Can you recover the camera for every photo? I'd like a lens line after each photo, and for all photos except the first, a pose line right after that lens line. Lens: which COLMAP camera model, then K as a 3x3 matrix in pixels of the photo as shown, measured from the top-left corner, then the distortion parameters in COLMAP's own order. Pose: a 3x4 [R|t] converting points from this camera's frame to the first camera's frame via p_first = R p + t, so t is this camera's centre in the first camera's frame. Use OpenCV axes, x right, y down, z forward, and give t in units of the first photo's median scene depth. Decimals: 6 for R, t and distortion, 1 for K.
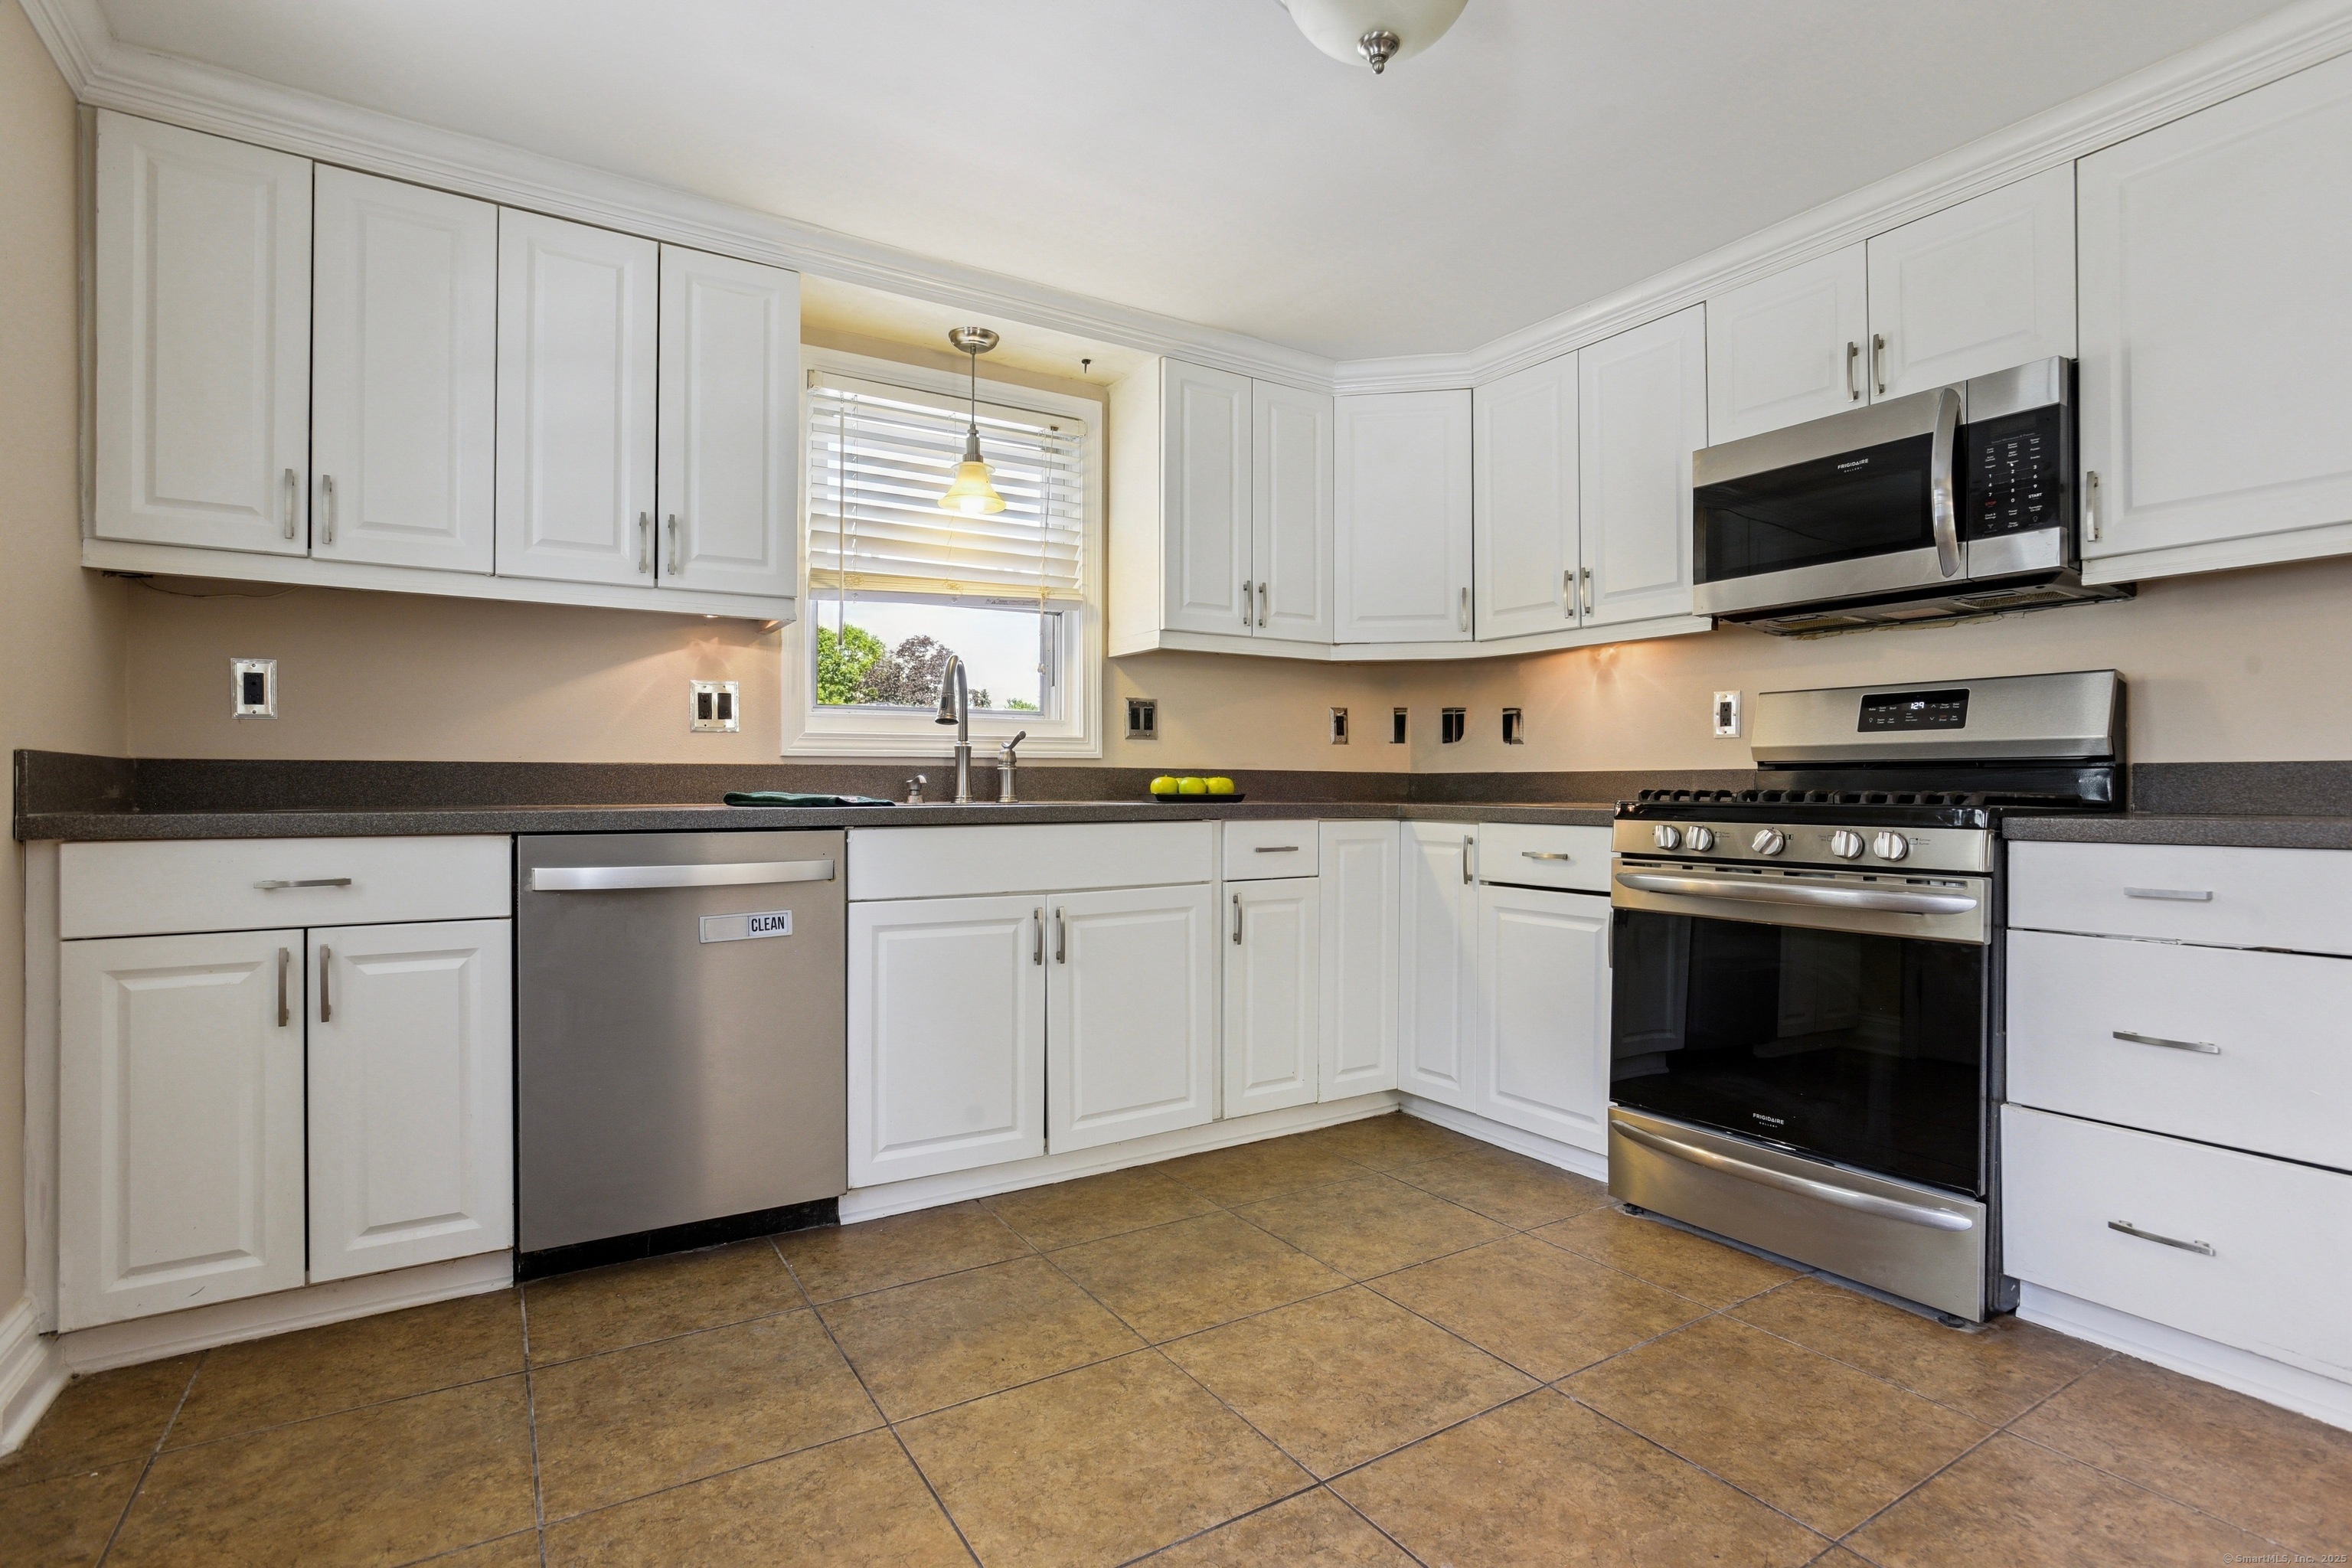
lens RADIAL K [[1140.7, 0, 1190.0], [0, 1140.7, 790.1], [0, 0, 1]] dist [-0.032258, 0.000380]
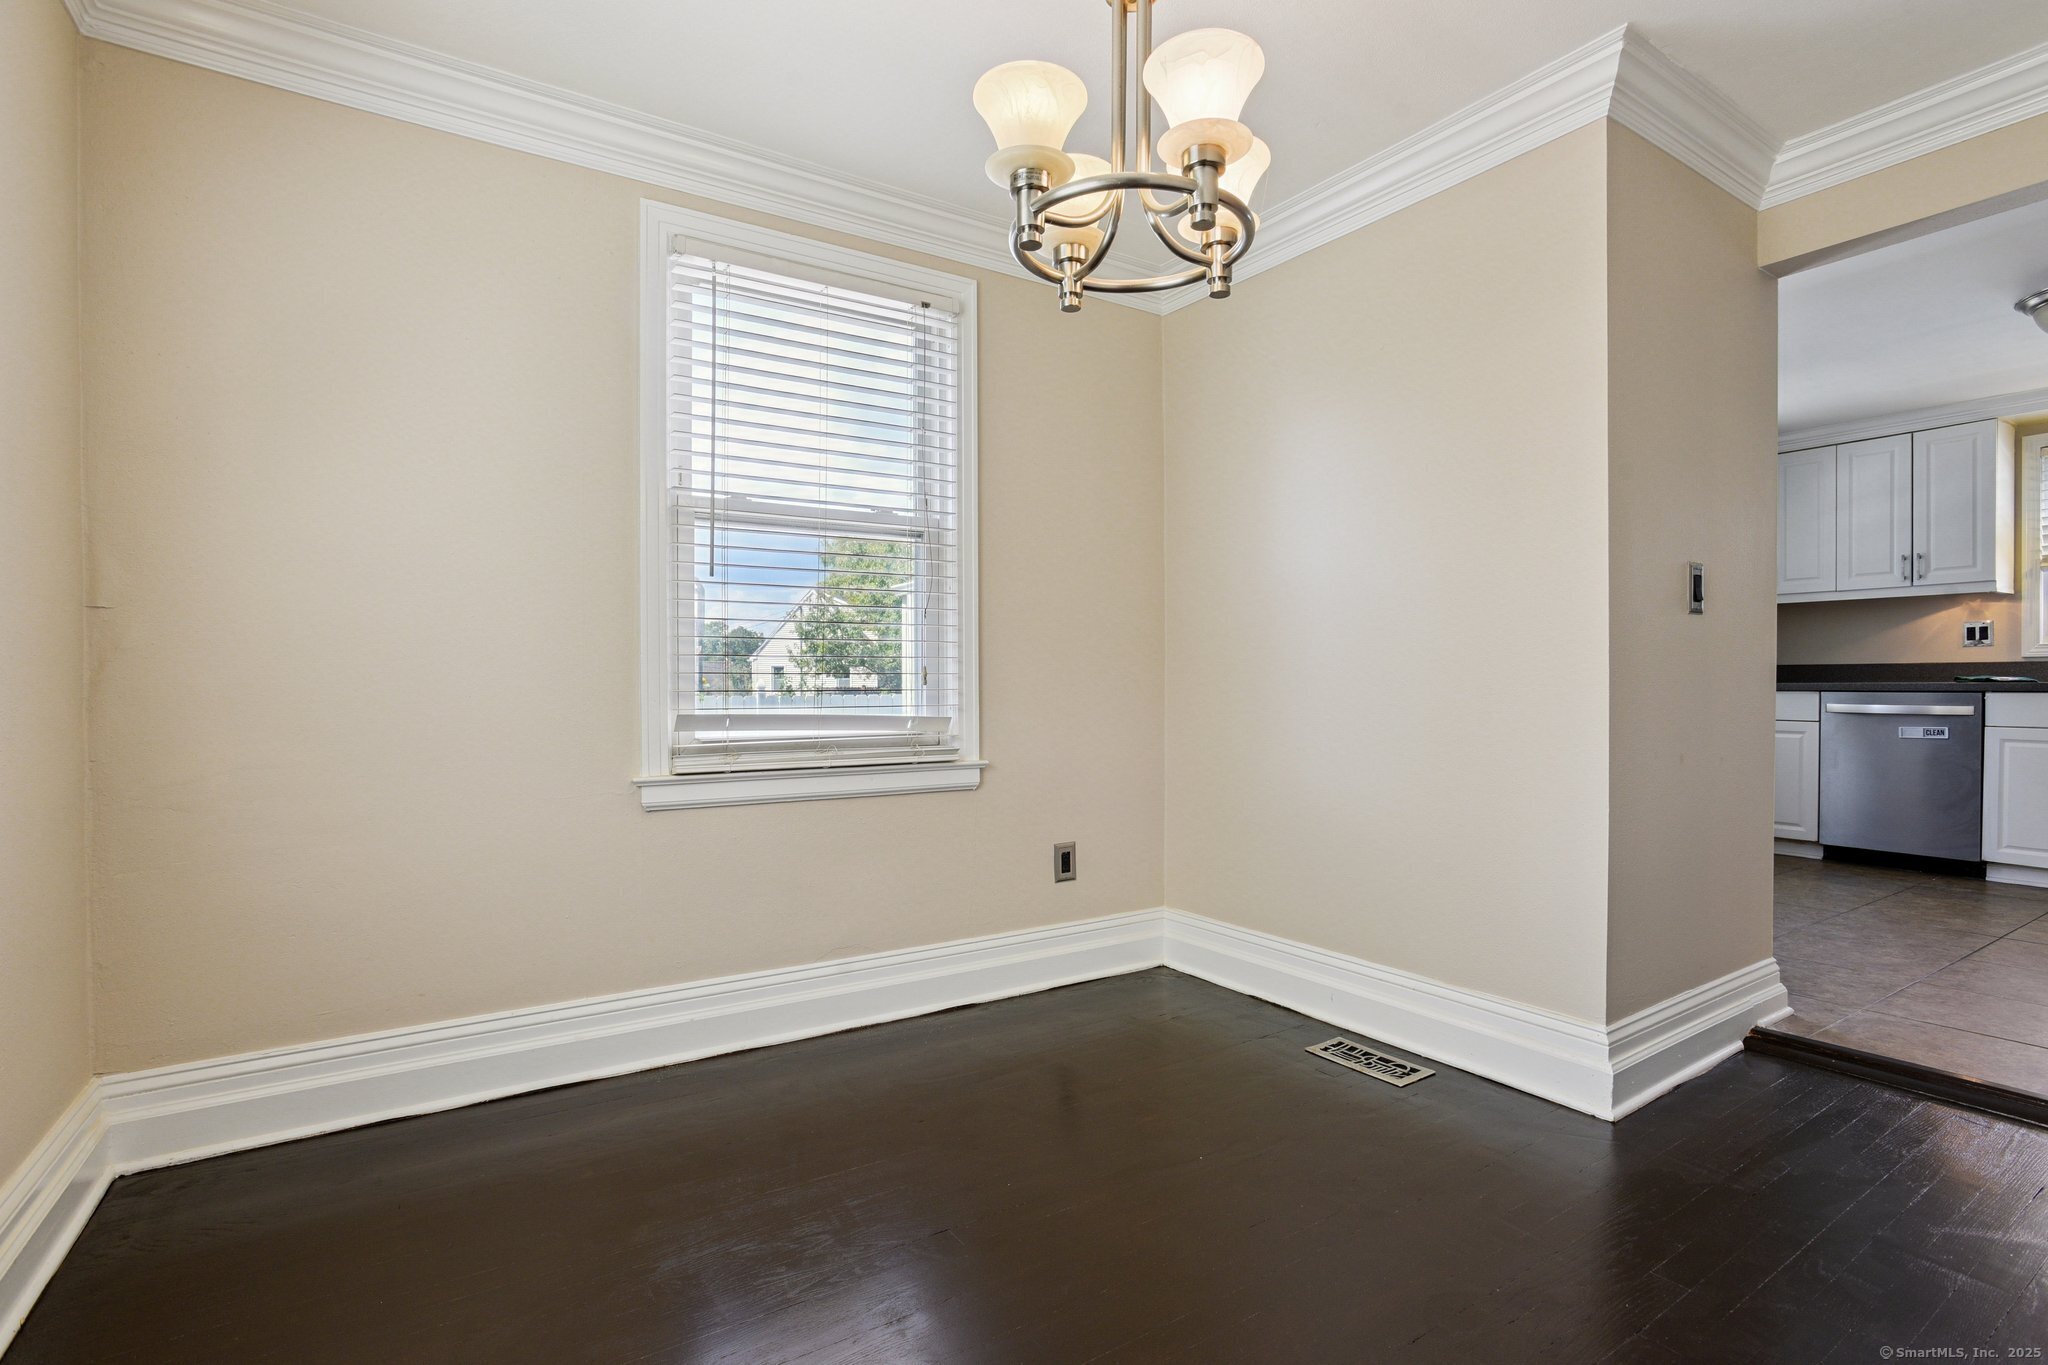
lens RADIAL K [[993.2, 0, 1036.2], [0, 993.2, 687.8], [0, 0, 1]] dist [-0.032258, 0.000380]
pose [[0.042064, 0.003111, -0.999110, 1.398558], [0.001393, 0.999994, 0.003173, 0.016513], [0.999114, -0.001525, 0.042059, -0.842743]]
